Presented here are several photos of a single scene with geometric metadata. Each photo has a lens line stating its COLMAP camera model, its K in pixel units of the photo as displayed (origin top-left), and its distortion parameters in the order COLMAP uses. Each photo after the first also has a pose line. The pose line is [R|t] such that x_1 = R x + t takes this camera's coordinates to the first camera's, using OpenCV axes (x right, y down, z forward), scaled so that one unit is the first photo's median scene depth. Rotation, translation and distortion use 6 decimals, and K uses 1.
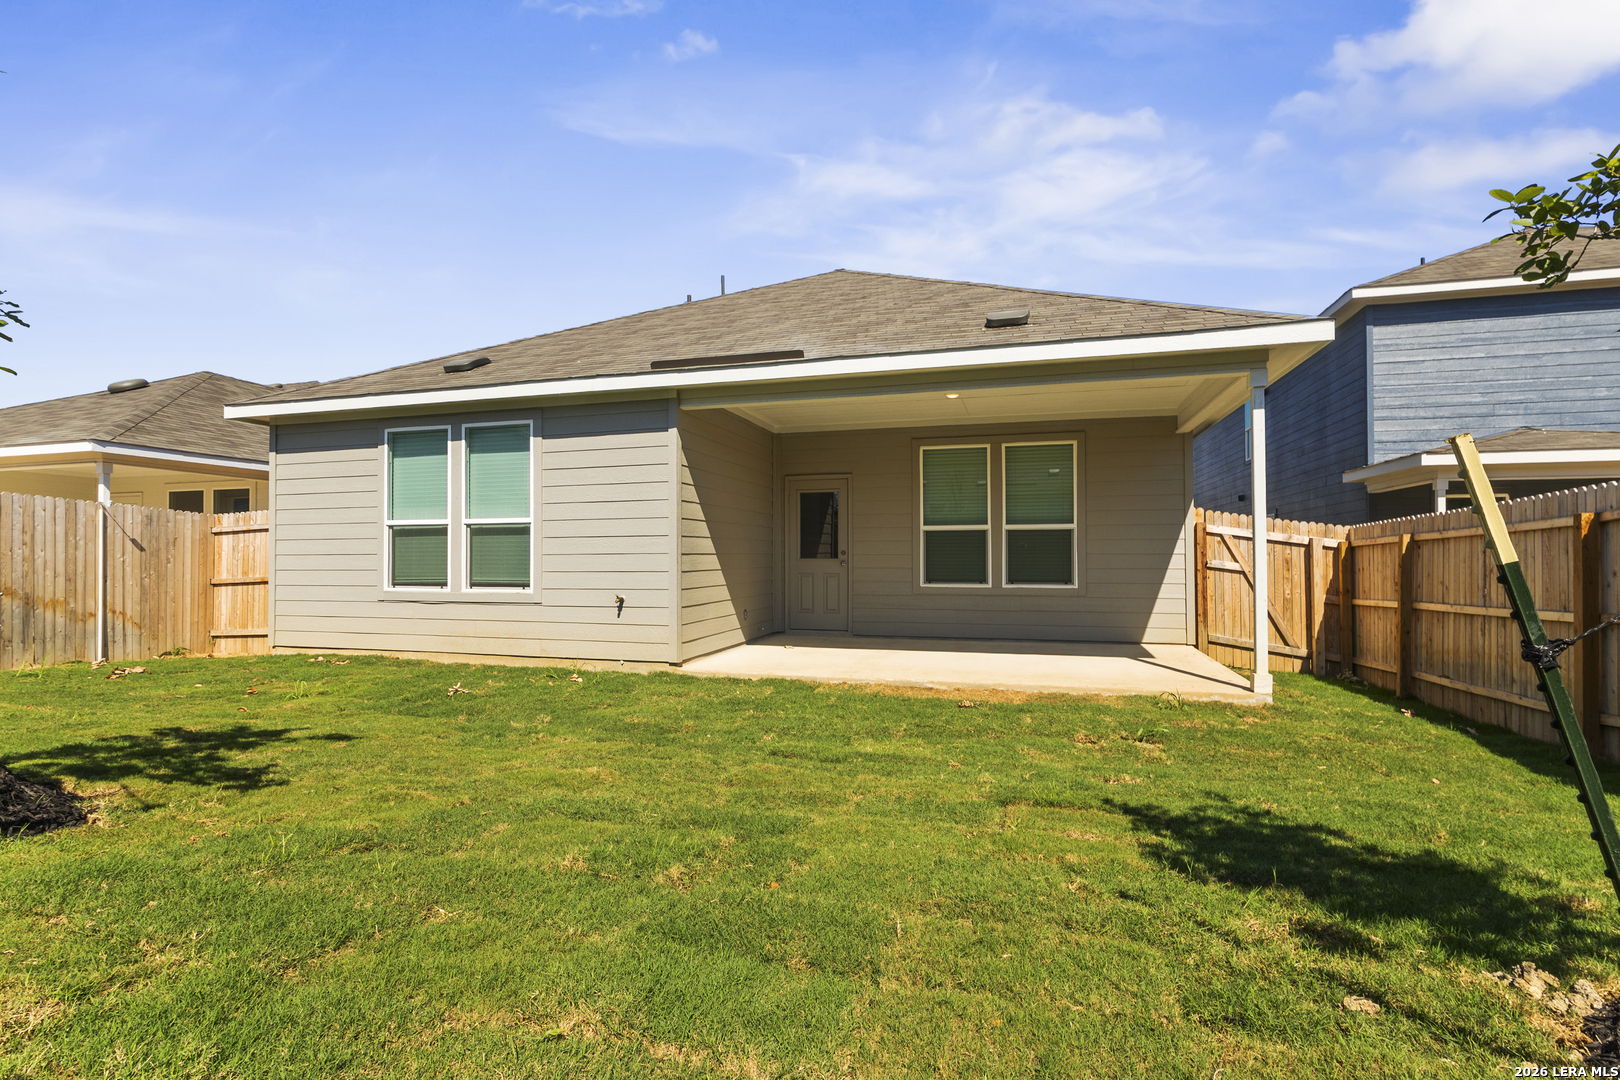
lens RADIAL K [[759.4, 0, 807.5], [0, 759.4, 554.2], [0, 0, 1]] dist [0.001753, 0.001477]
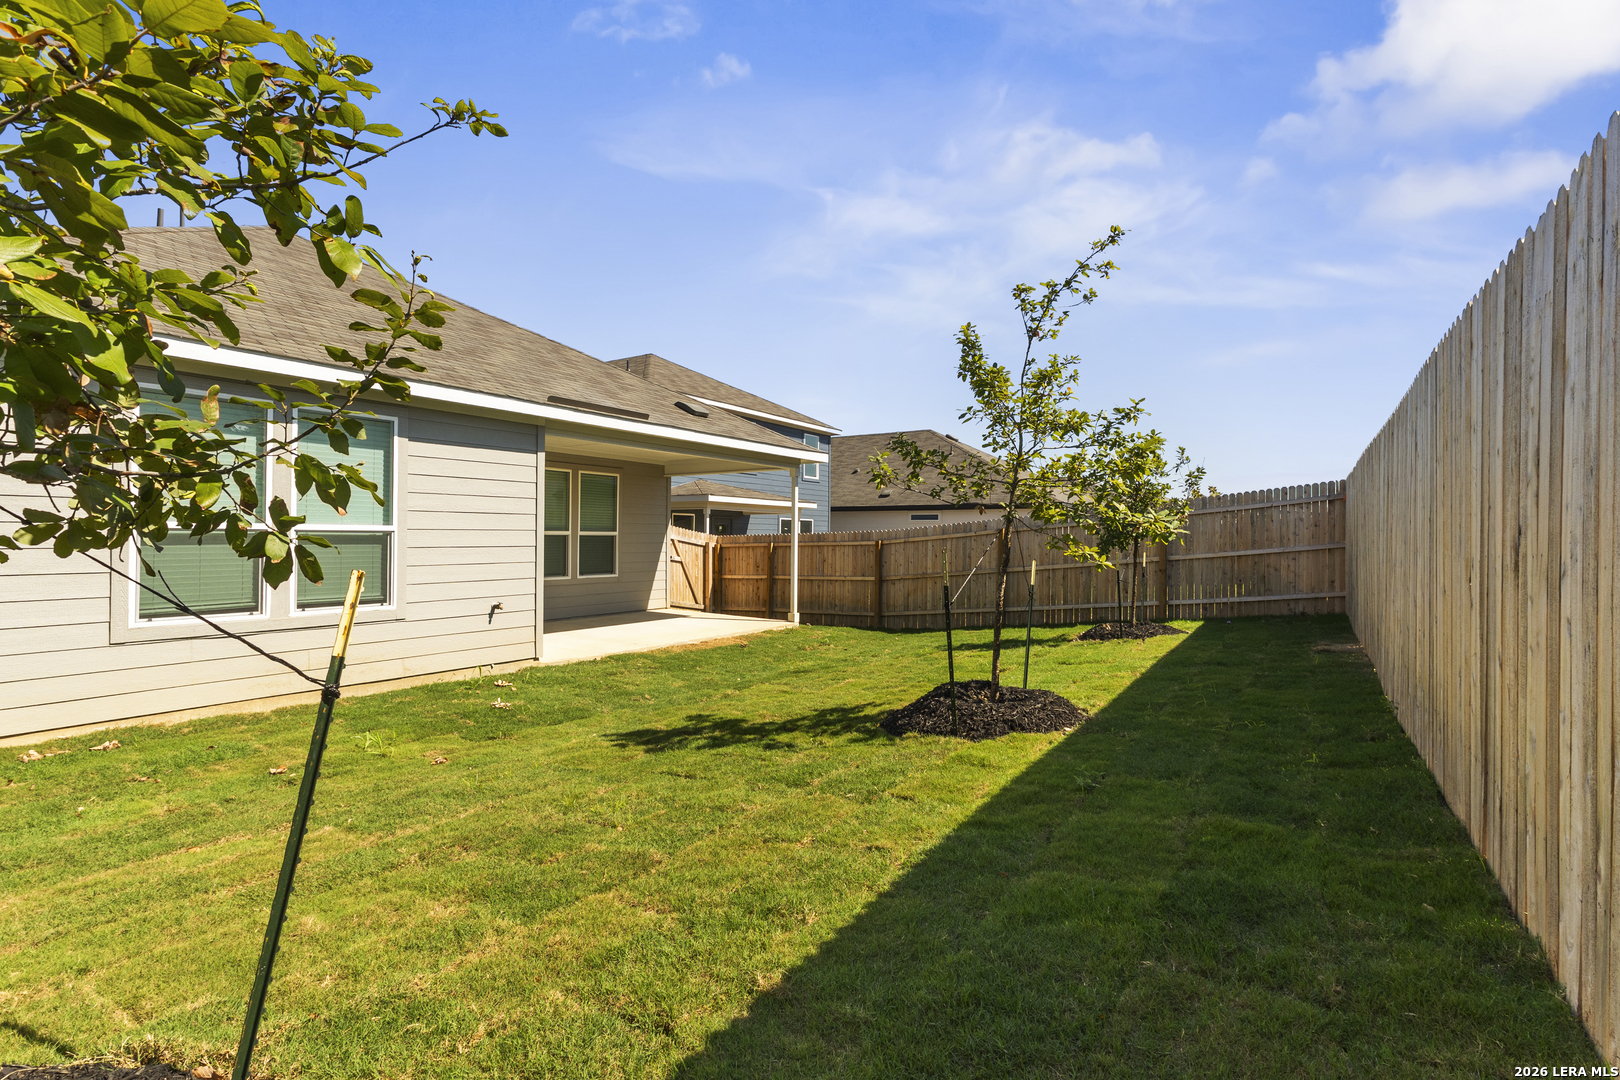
lens RADIAL K [[751.4, 0, 810.0], [0, 751.4, 540.0], [0, 0, 1]] dist [0.000429, 0.000228]
pose [[0.299501, 0.000064, 0.954096, -0.952756], [-0.012586, 0.999913, 0.003884, -0.036373], [-0.954013, -0.013171, 0.299476, 0.230654]]
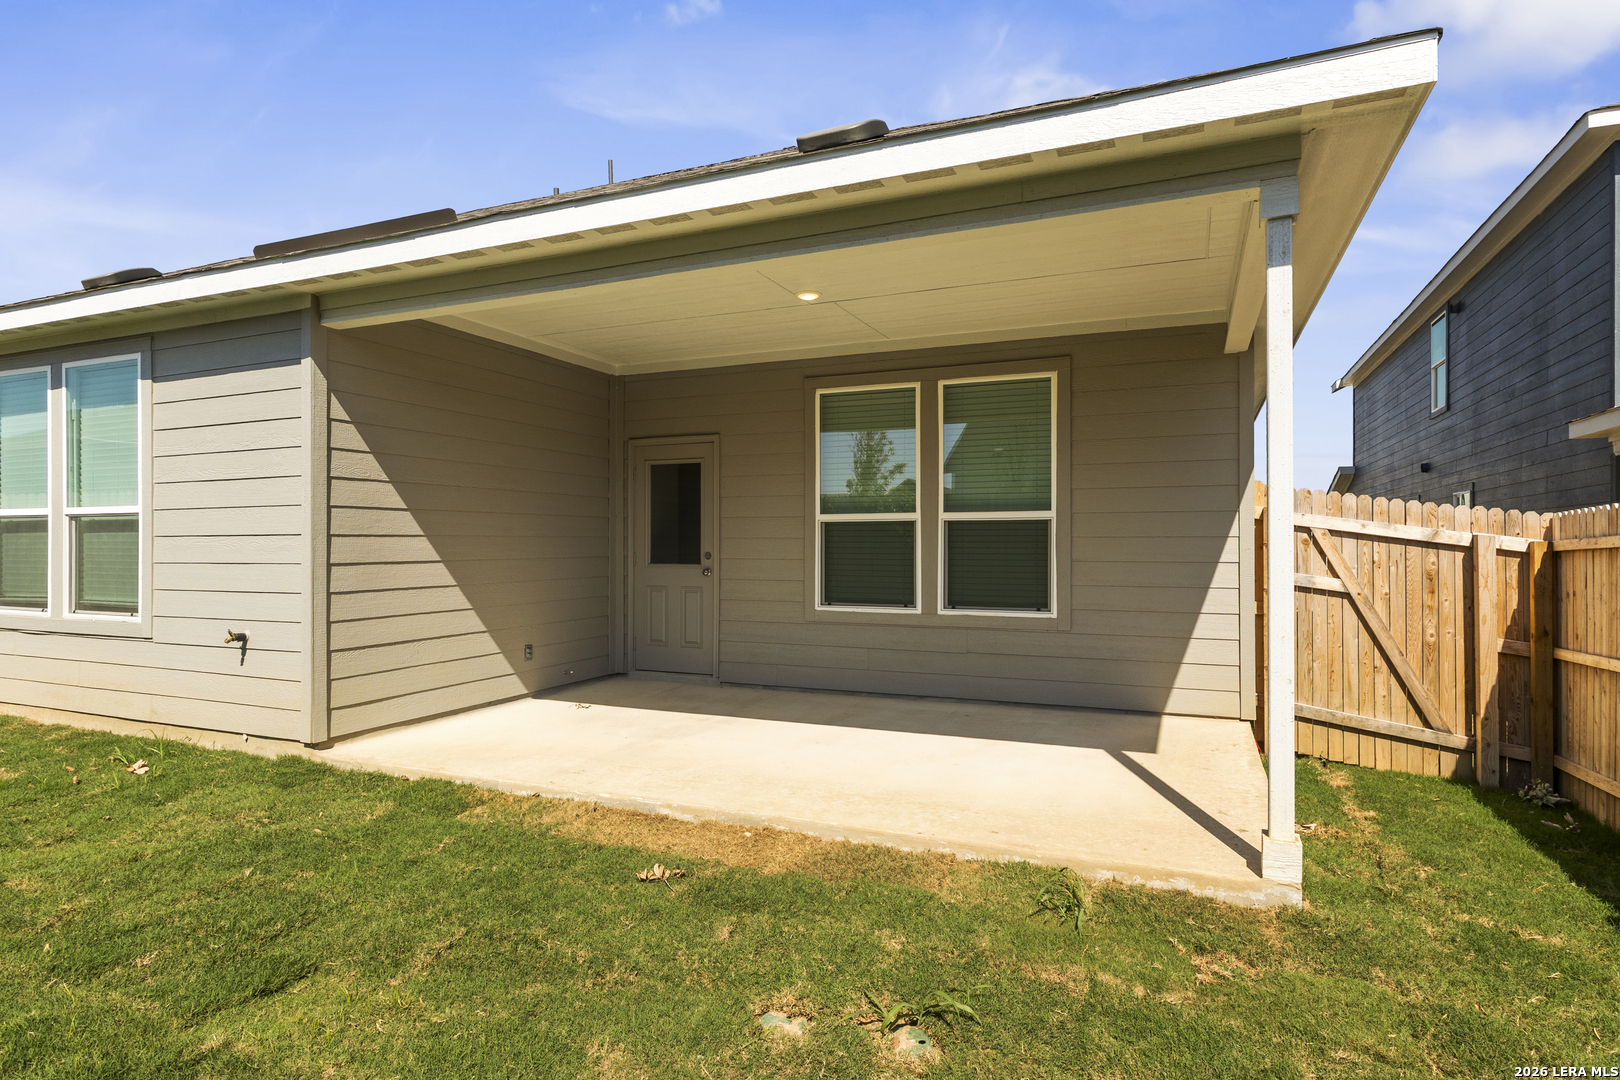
lens RADIAL K [[888.8, 0, 797.8], [0, 888.8, 550.1], [0, 0, 1]] dist [0.003530, 0.000882]
pose [[0.991059, 0.002290, -0.133408, 0.258804], [-0.001028, 0.999954, 0.009528, -0.016002], [0.133423, -0.009305, 0.991015, 0.290384]]
